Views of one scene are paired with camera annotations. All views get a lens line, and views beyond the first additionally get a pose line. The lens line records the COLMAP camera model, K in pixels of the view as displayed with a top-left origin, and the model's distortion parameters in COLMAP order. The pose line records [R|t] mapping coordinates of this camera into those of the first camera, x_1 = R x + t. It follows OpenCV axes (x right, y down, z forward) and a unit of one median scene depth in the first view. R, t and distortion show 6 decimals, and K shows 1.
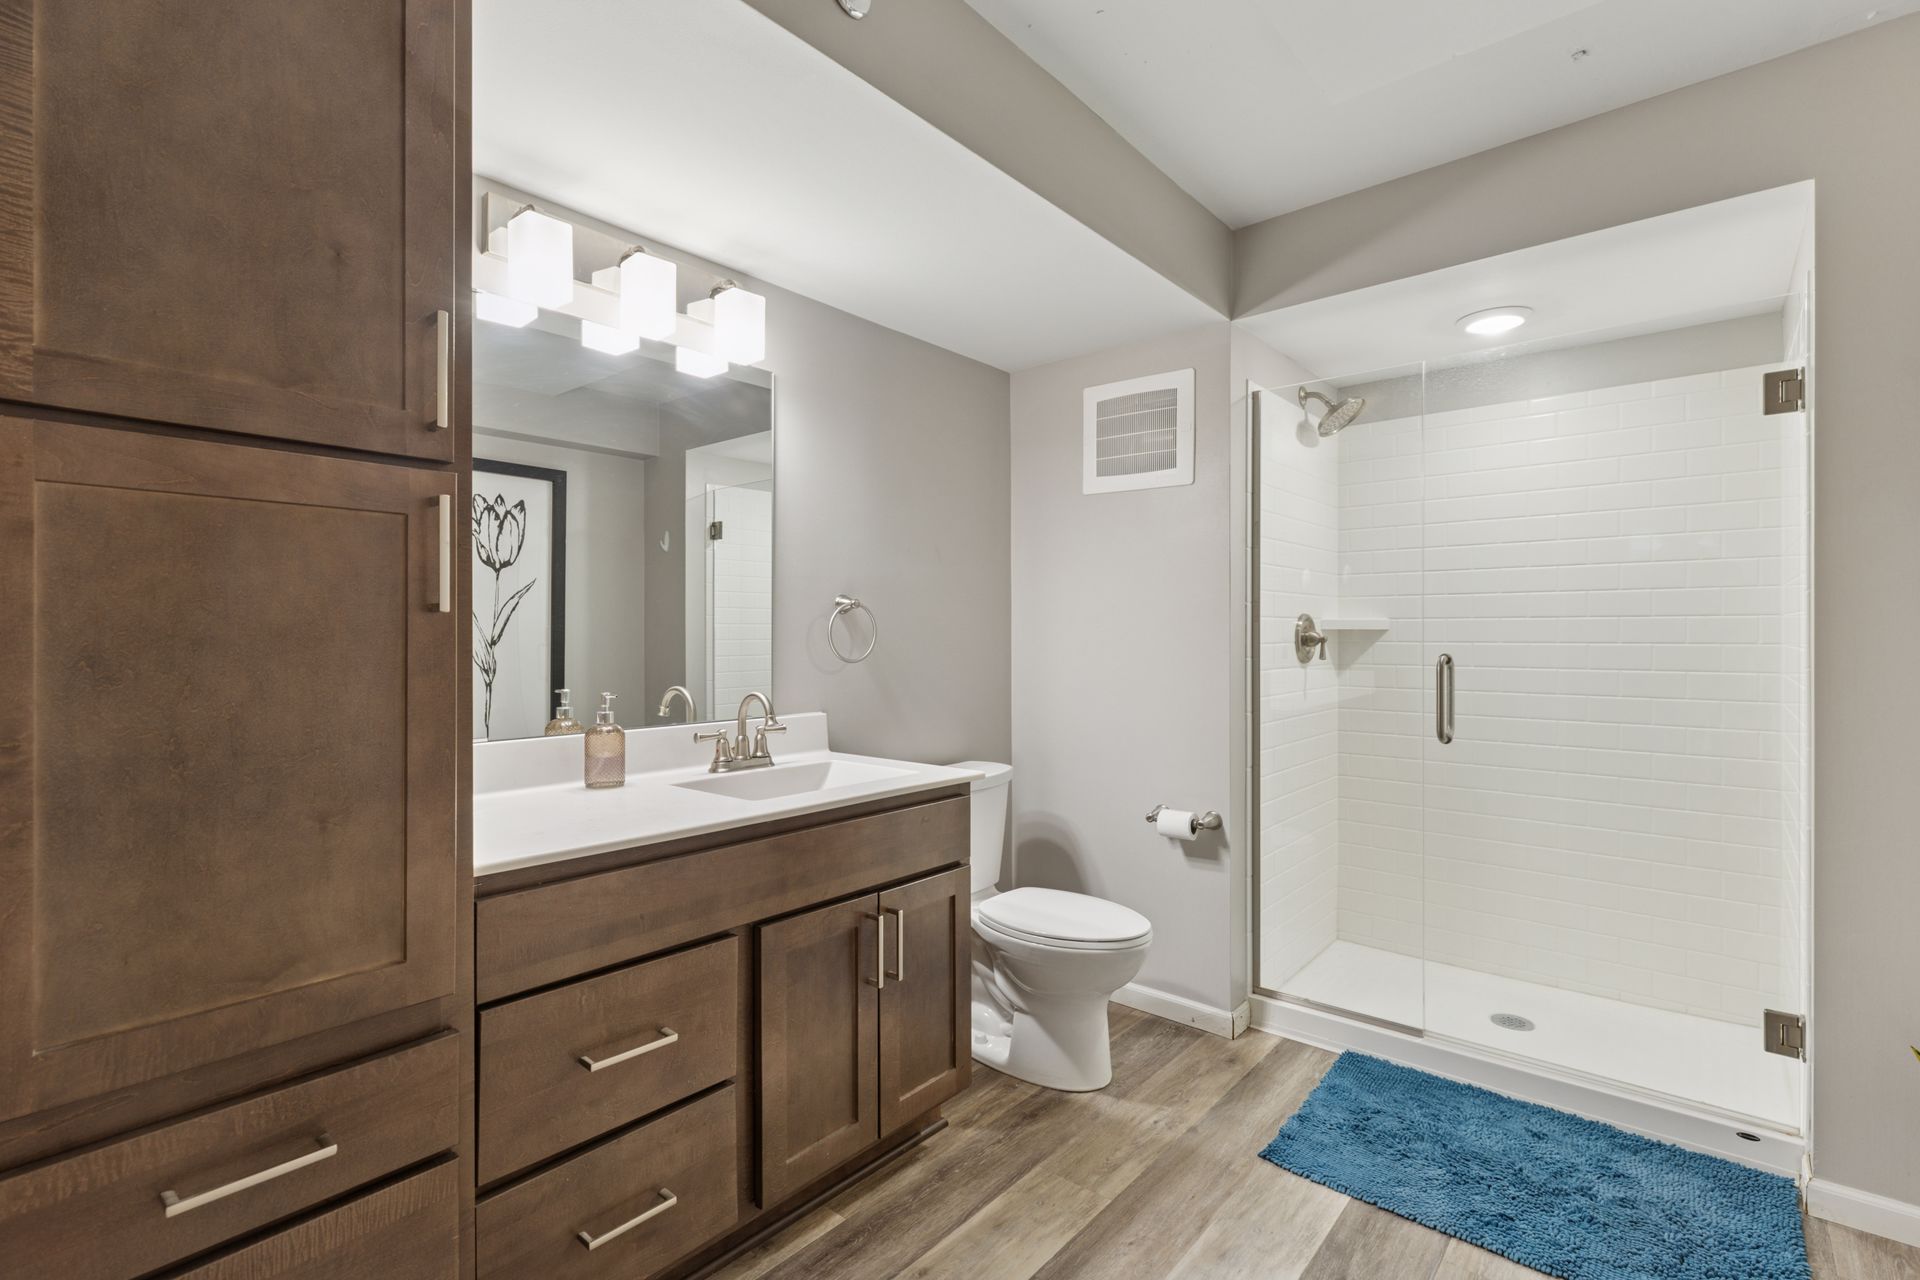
lens RADIAL K [[880.6, 0, 964.4], [0, 880.6, 628.5], [0, 0, 1]] dist [0.016664, 0.000339]
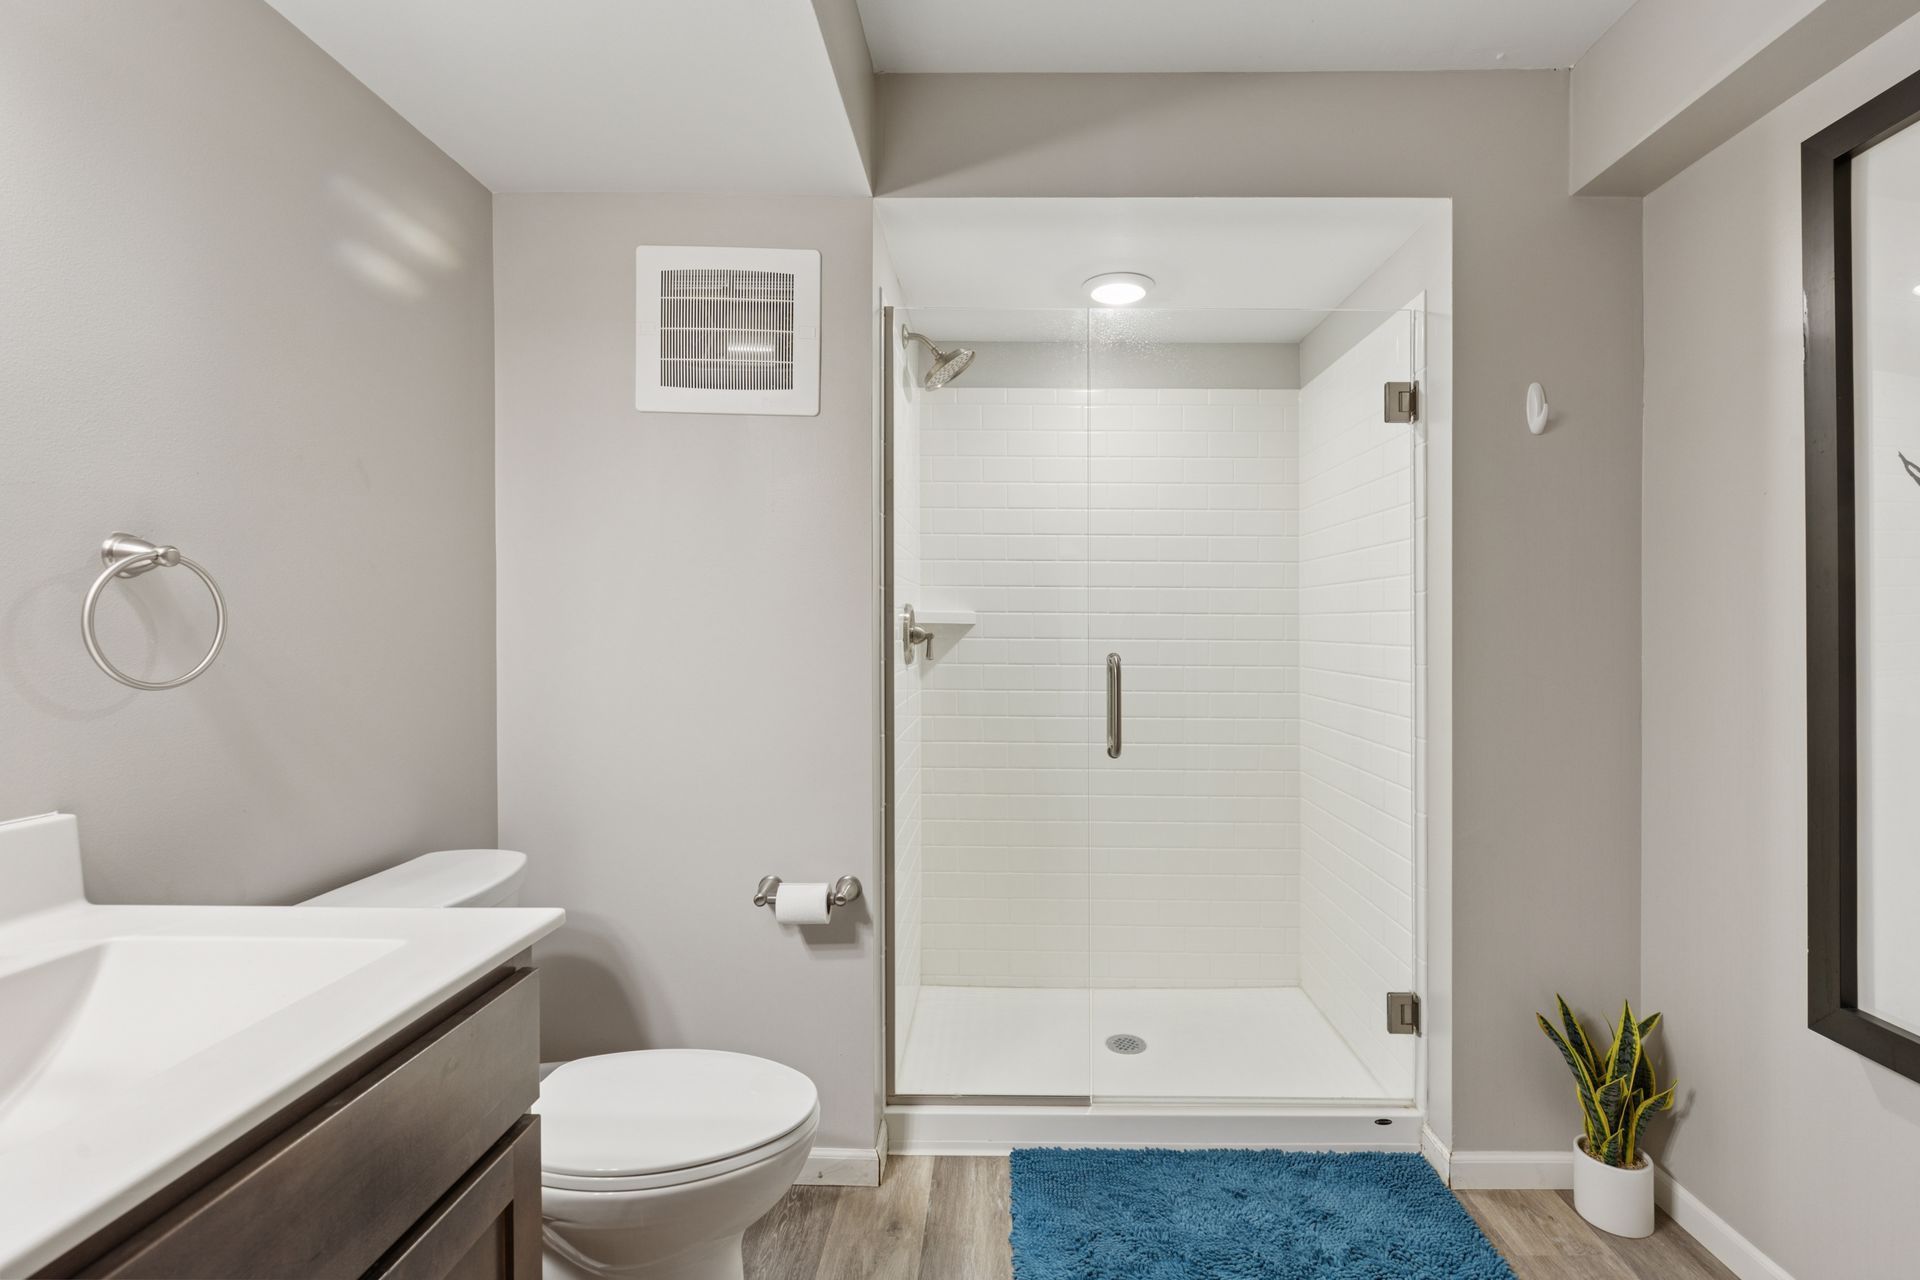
lens RADIAL K [[860.6, 0, 972.6], [0, 860.6, 636.6], [0, 0, 1]] dist [0.011863, -0.005255]
pose [[0.768778, 0.000153, 0.639516, -0.089996], [-0.012216, 0.999821, 0.014445, 0.001260], [-0.639399, -0.018917, 0.768642, 0.403411]]
